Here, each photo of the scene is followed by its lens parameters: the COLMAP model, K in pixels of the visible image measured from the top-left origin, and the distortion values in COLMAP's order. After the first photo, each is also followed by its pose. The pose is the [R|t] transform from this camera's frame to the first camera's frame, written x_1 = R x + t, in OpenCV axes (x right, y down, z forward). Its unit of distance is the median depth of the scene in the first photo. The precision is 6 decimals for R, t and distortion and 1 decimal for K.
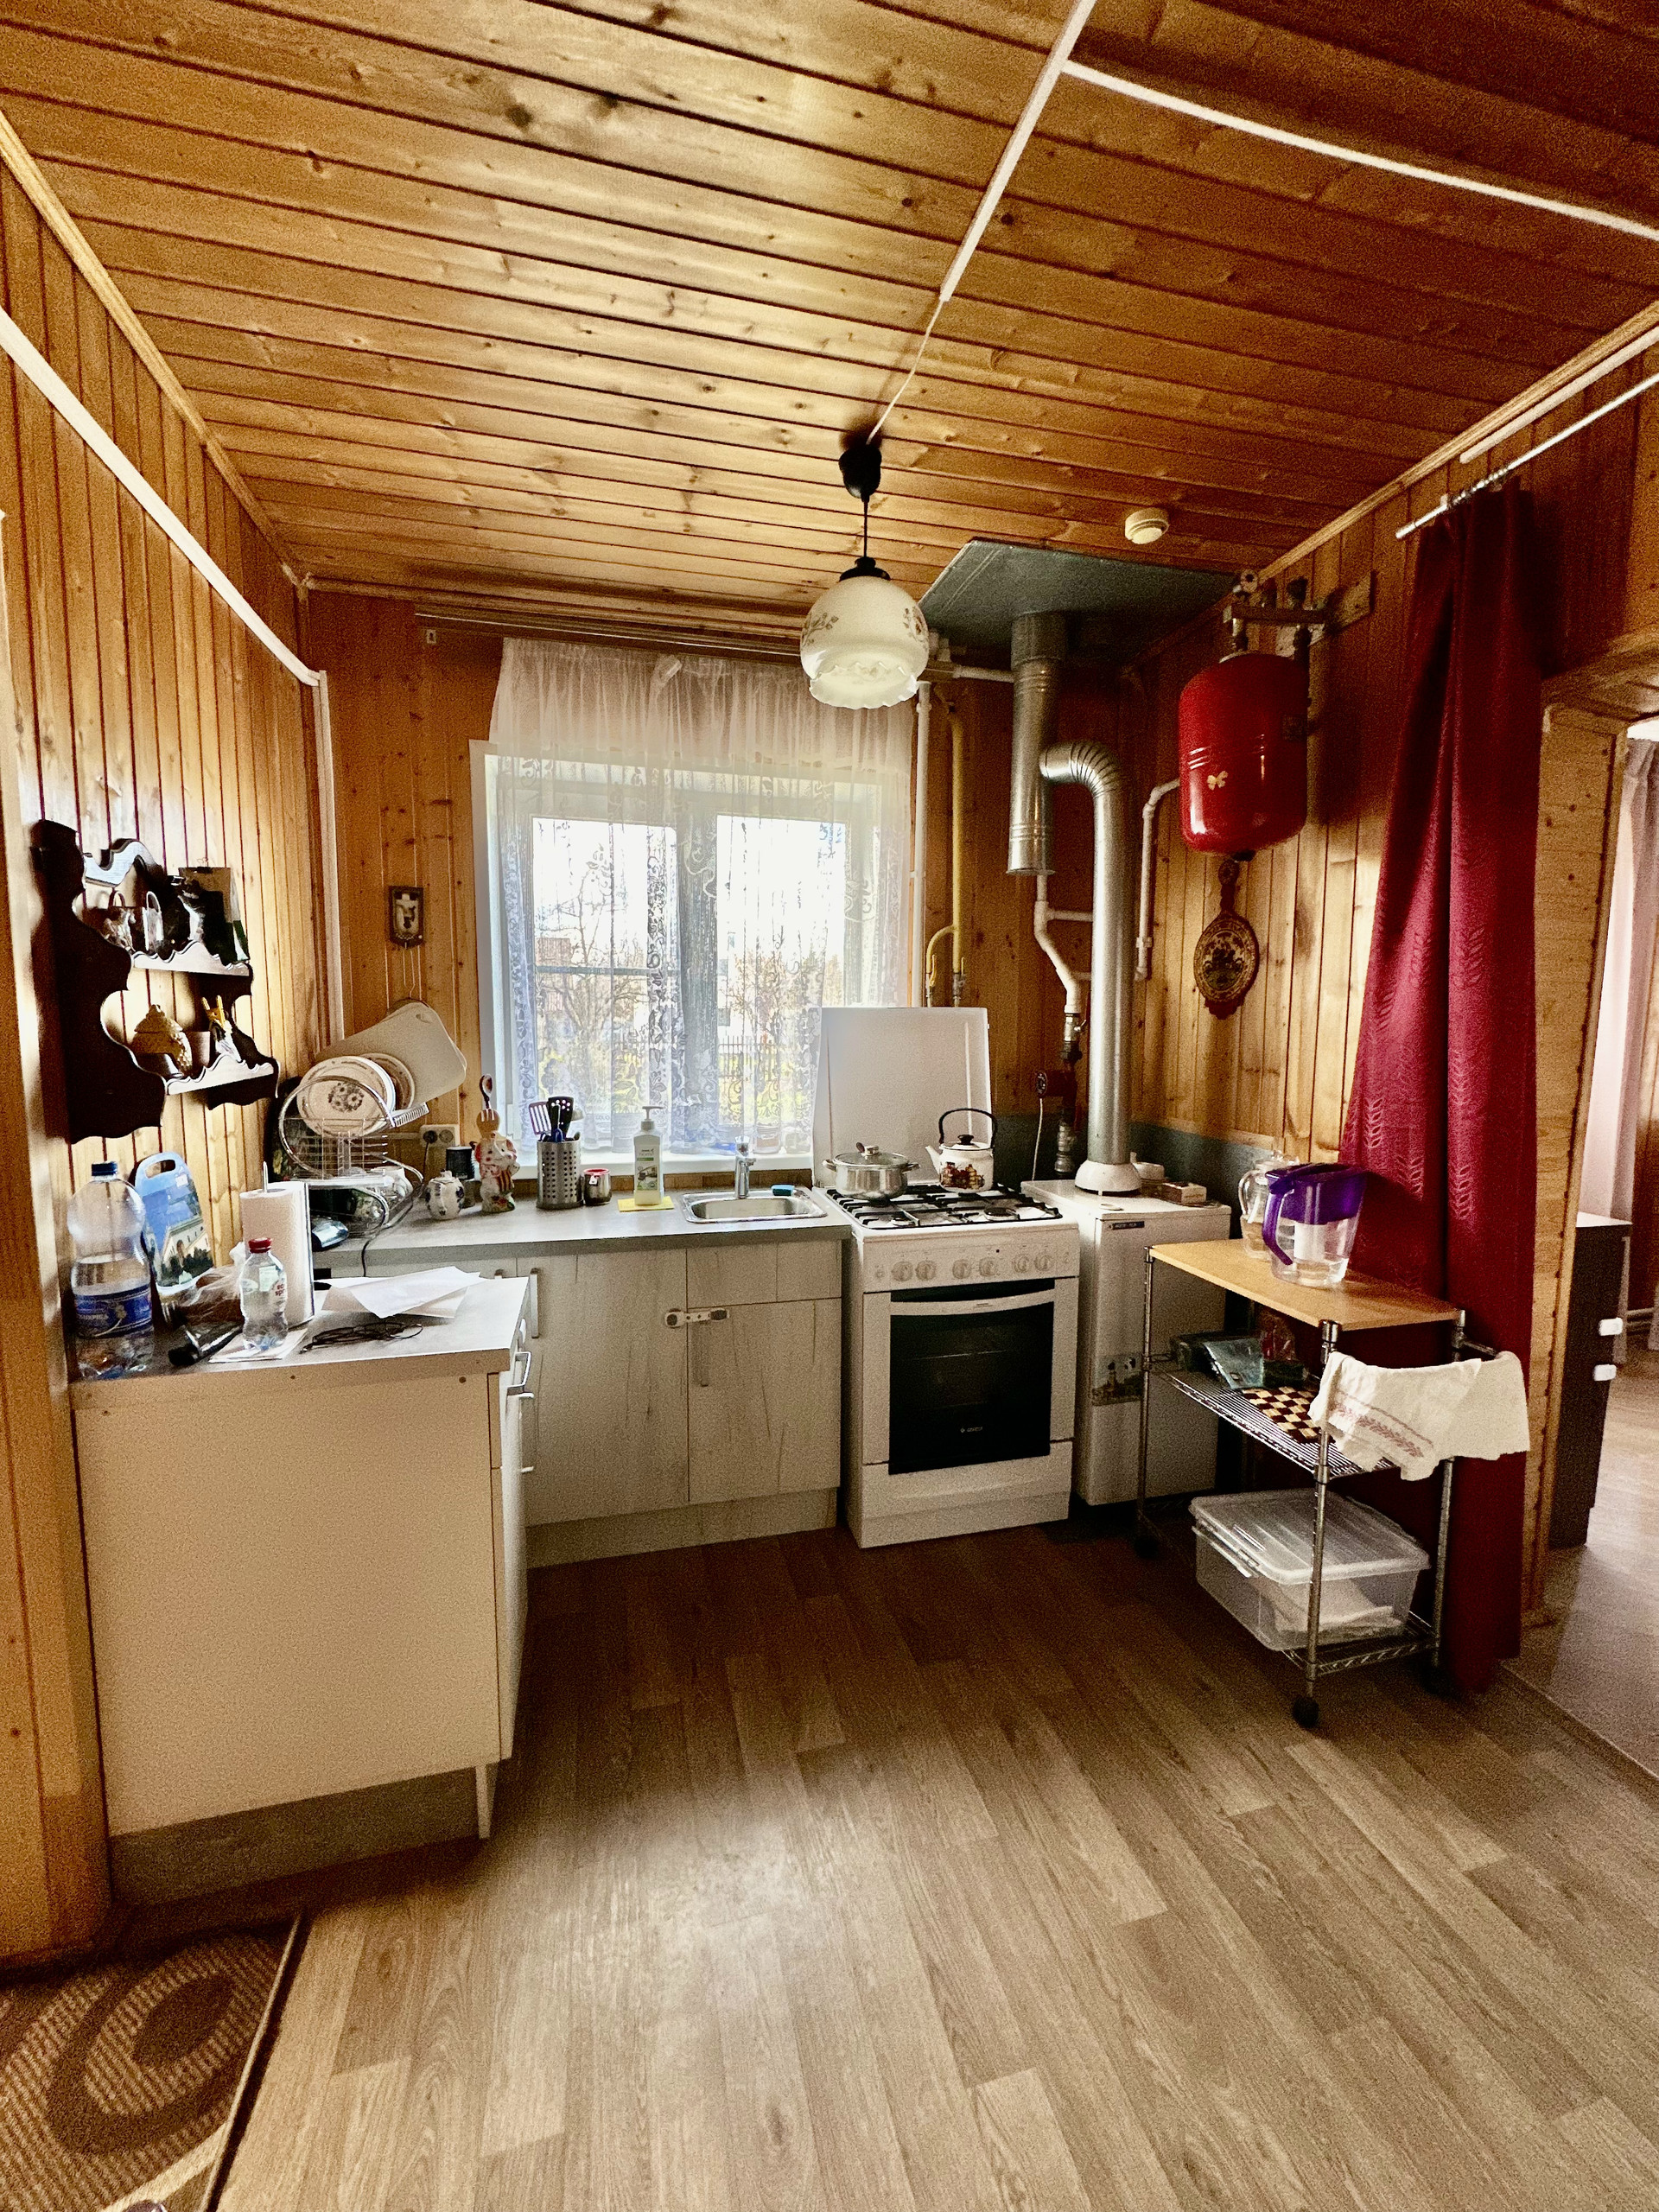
lens RADIAL K [[883.9, 0, 829.5], [0, 883.9, 1106.0], [0, 0, 1]] dist [-0.002455, 0.000371]
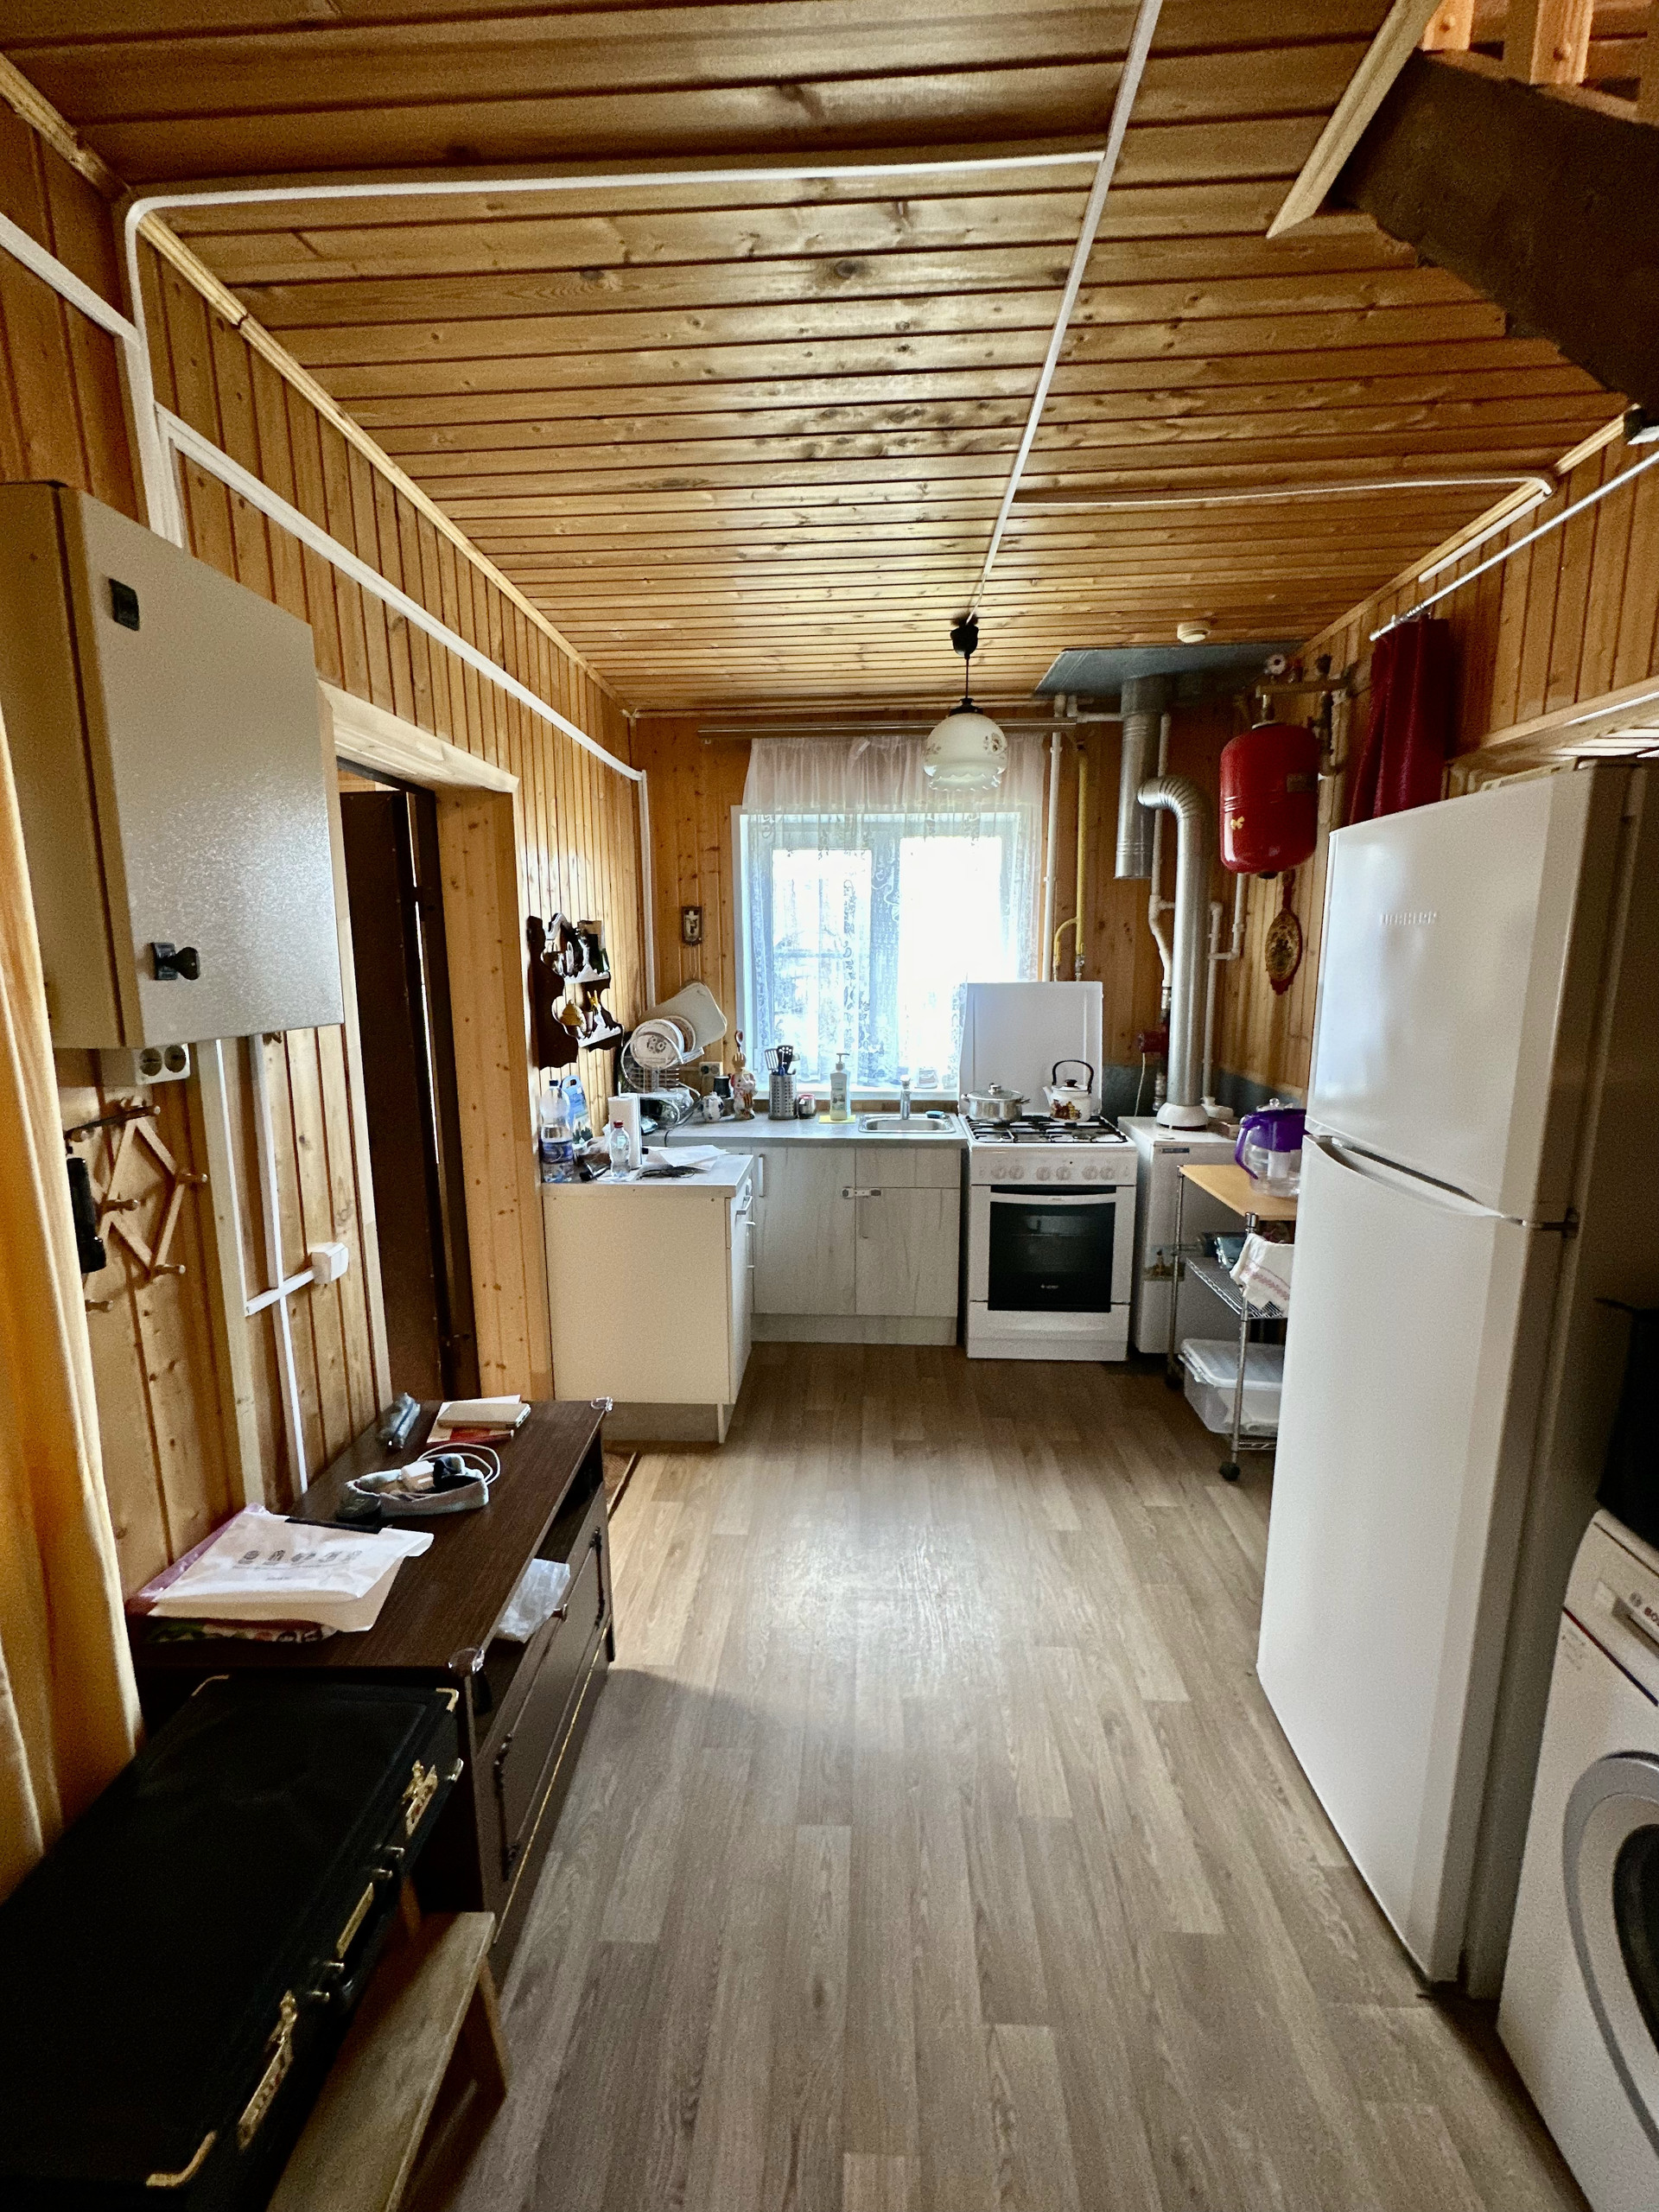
lens RADIAL K [[880.1, 0, 829.5], [0, 880.1, 1106.0], [0, 0, 1]] dist [-0.002651, -0.000180]
pose [[0.955013, 0.040933, -0.293725, 0.226074], [-0.019360, 0.996921, 0.075981, -0.024646], [0.295931, -0.066876, 0.952865, -0.434879]]
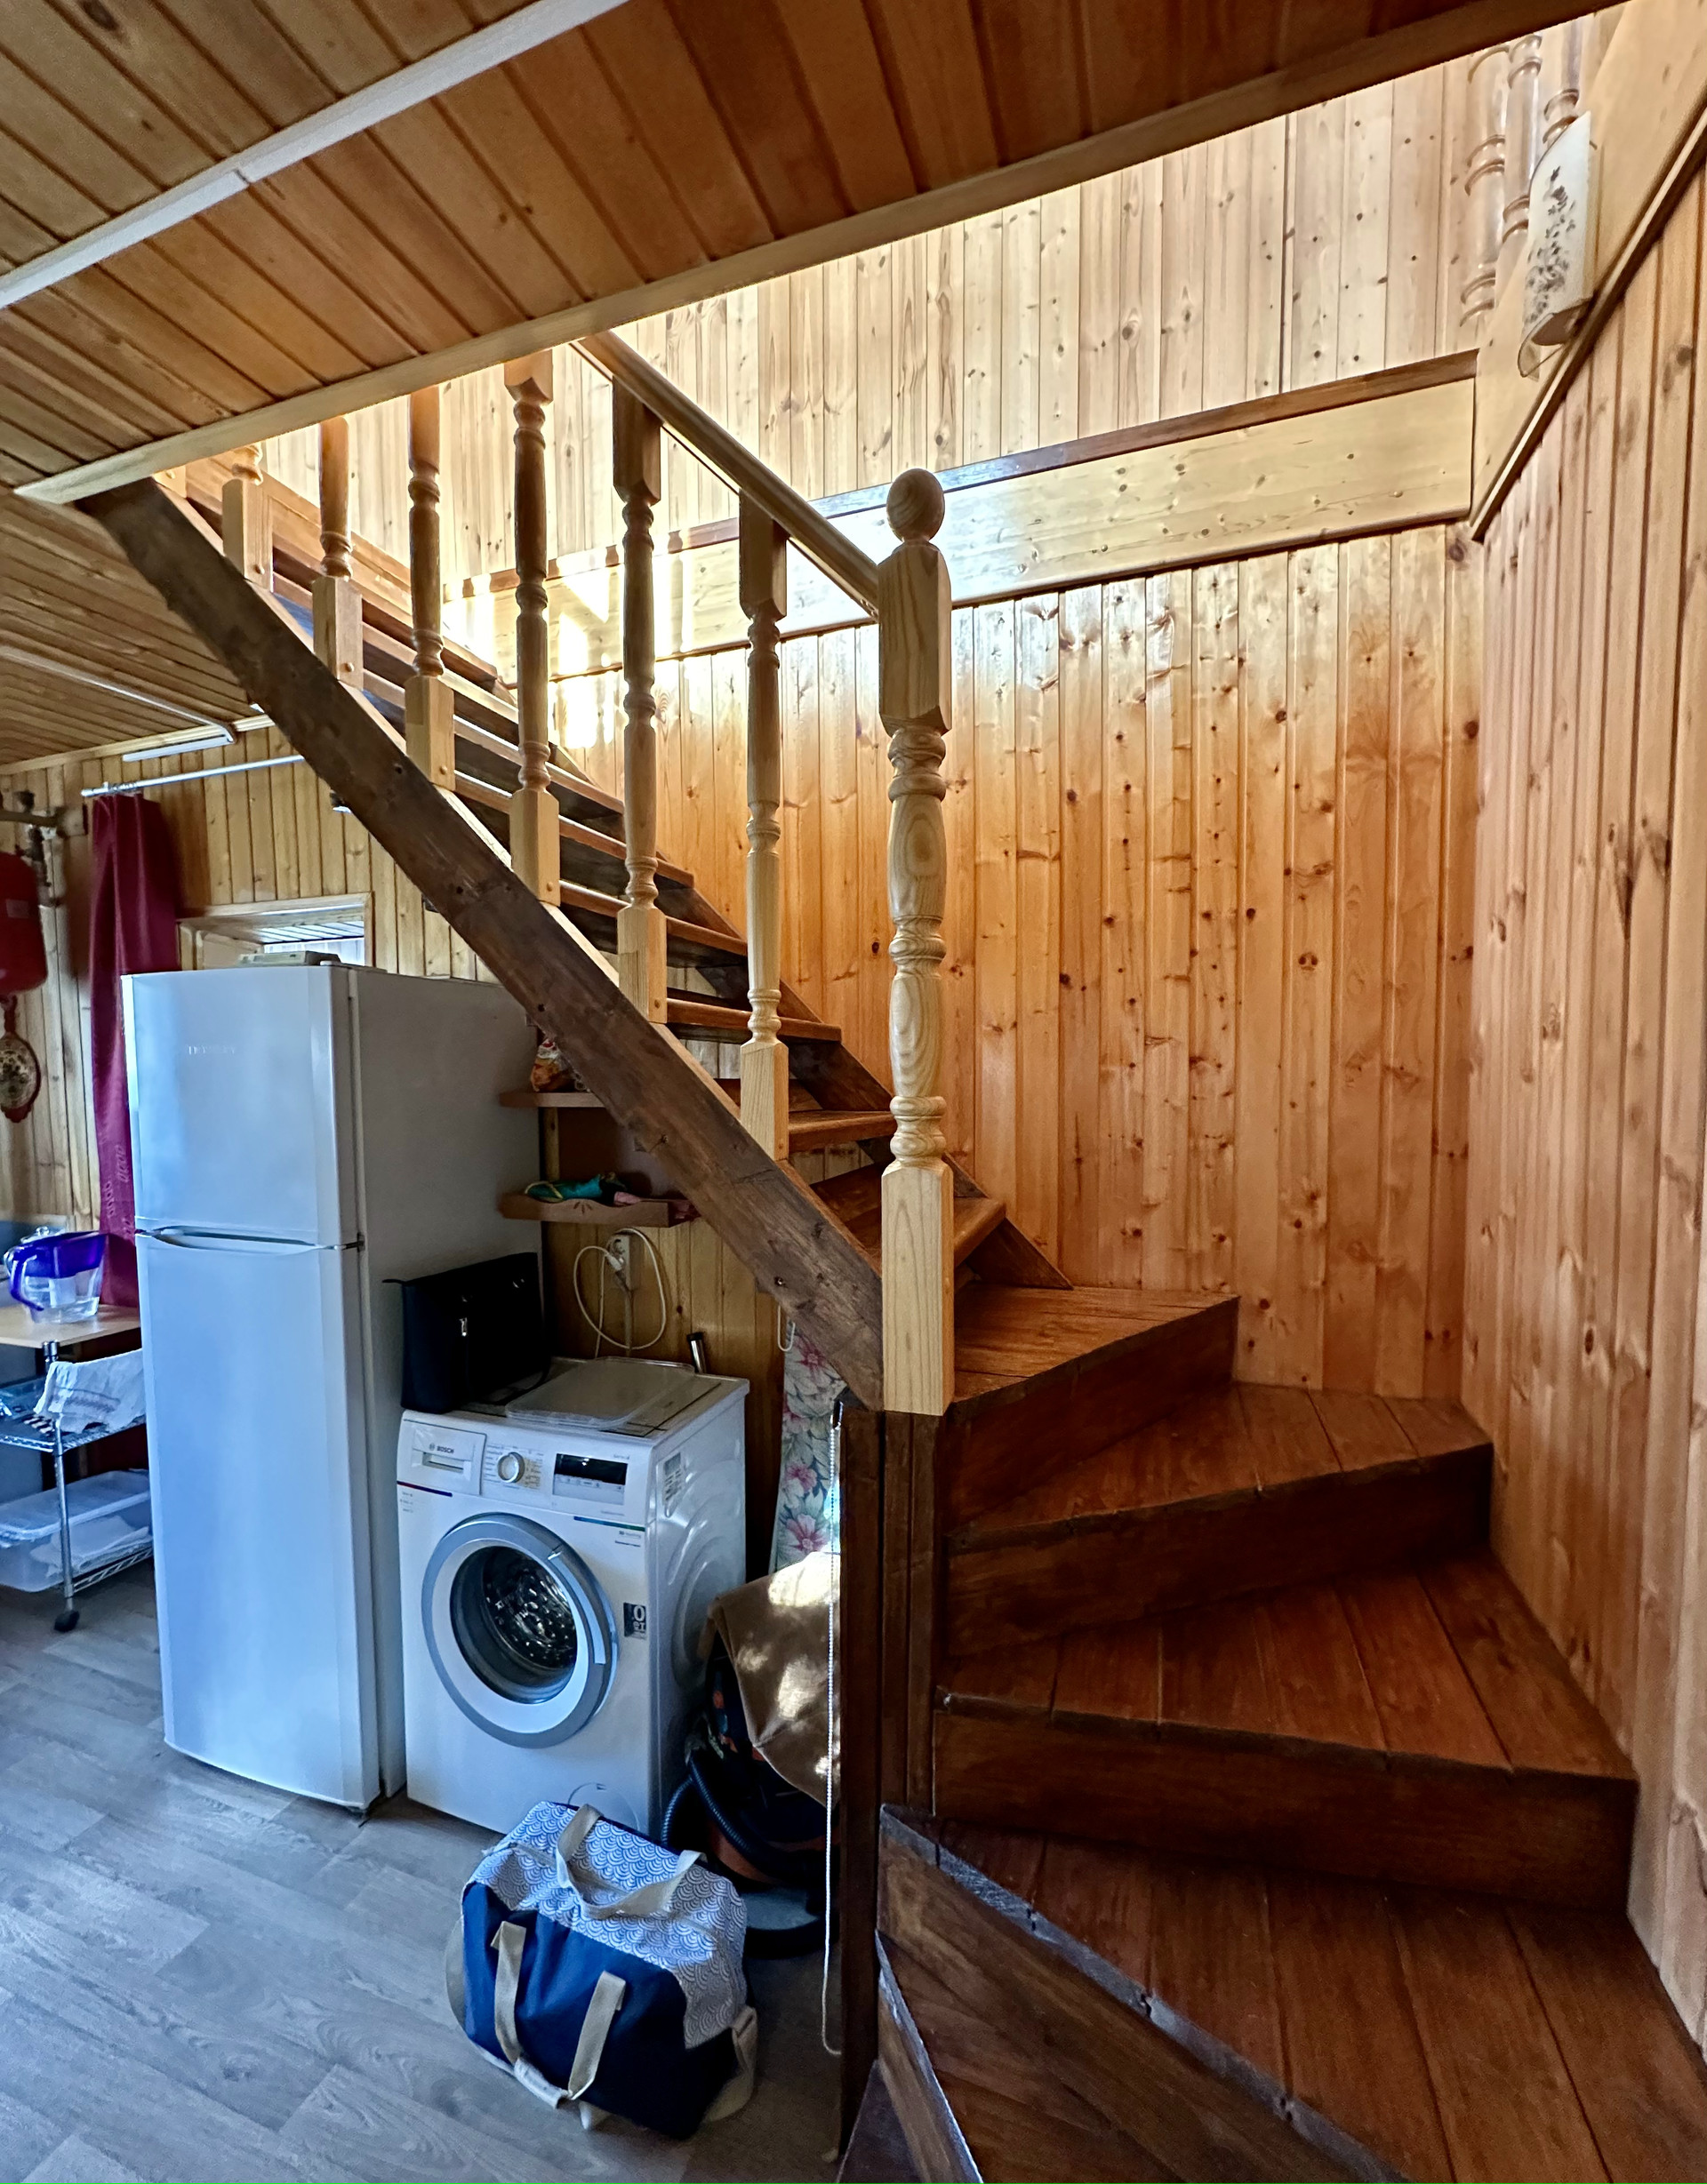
lens RADIAL K [[901.9, 0, 852.6], [0, 901.9, 1138.8], [0, 0, 1]] dist [0.000038, 0.000079]
pose [[0.552924, -0.059785, 0.831084, 0.062265], [0.086463, 0.996155, 0.014135, 0.003921], [-0.828734, 0.064043, 0.555967, -0.664164]]
